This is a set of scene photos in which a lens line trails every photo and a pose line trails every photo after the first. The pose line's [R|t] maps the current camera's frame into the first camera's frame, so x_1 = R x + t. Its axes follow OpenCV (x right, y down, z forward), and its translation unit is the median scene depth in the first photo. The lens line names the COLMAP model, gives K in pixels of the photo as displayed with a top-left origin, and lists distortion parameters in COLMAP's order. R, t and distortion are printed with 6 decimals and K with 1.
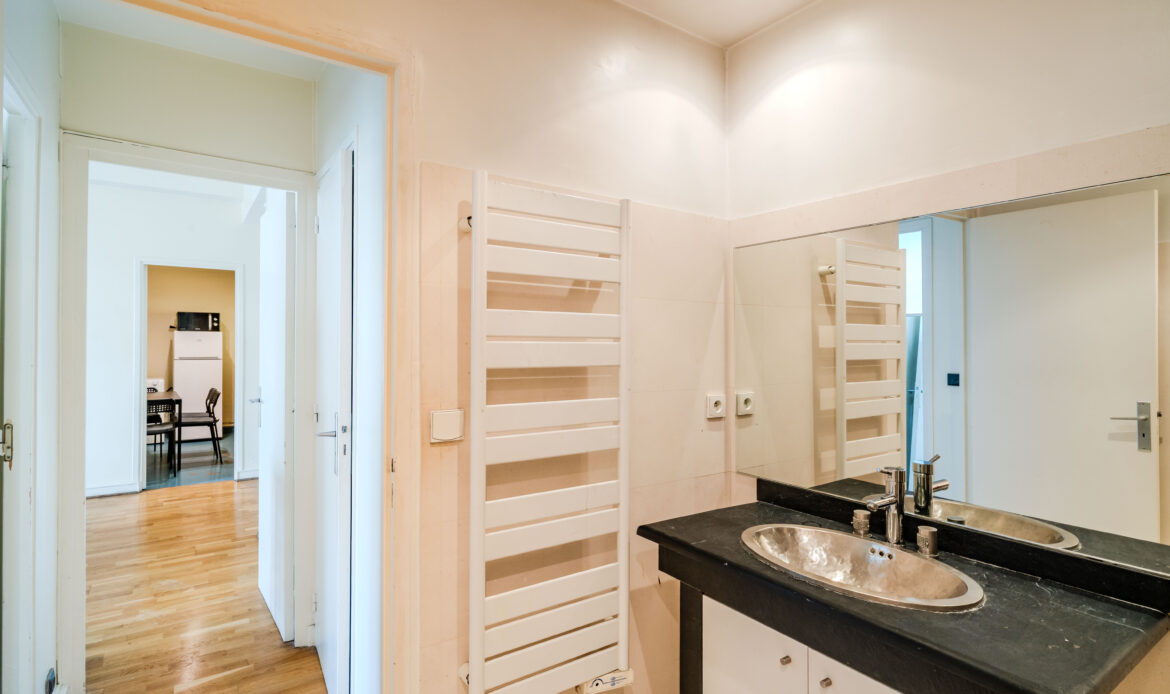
lens RADIAL K [[582.1, 0, 577.8], [0, 582.1, 345.3], [0, 0, 1]] dist [0.002185, 0.002566]
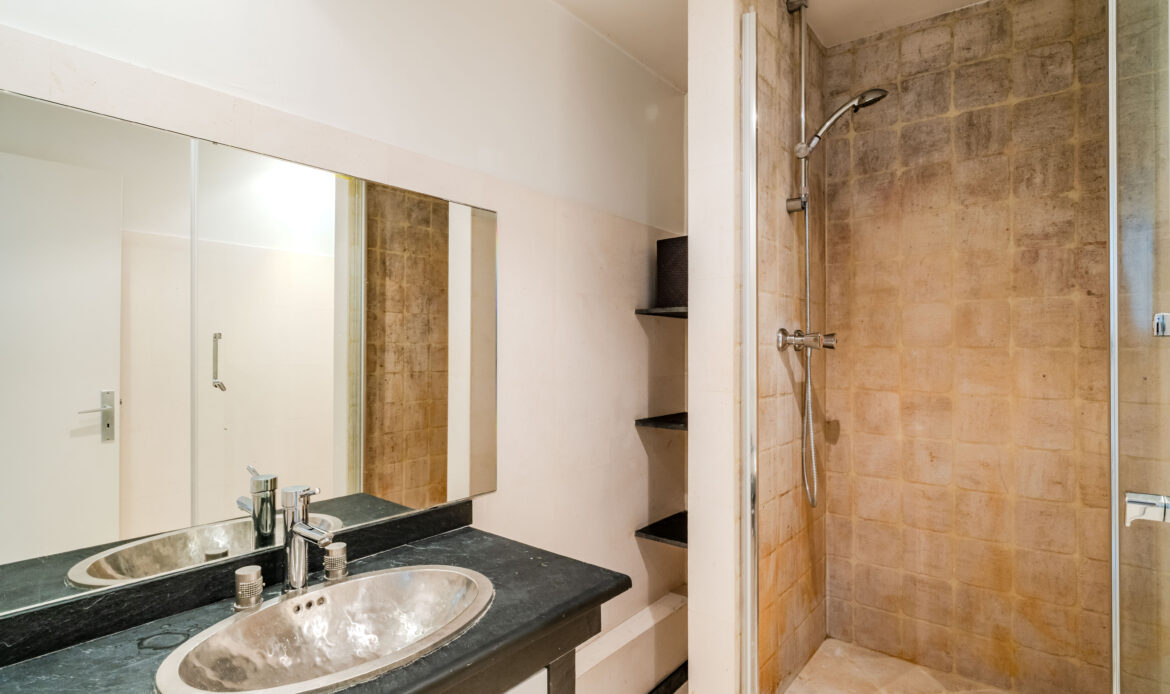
lens RADIAL K [[582.1, 0, 585.0], [0, 582.1, 343.0], [0, 0, 1]] dist [0.002185, 0.002566]
pose [[-0.301386, 0.001870, 0.953500, -0.073916], [-0.008608, 0.999952, -0.004681, 0.006642], [-0.953463, -0.009619, -0.301355, 0.226639]]
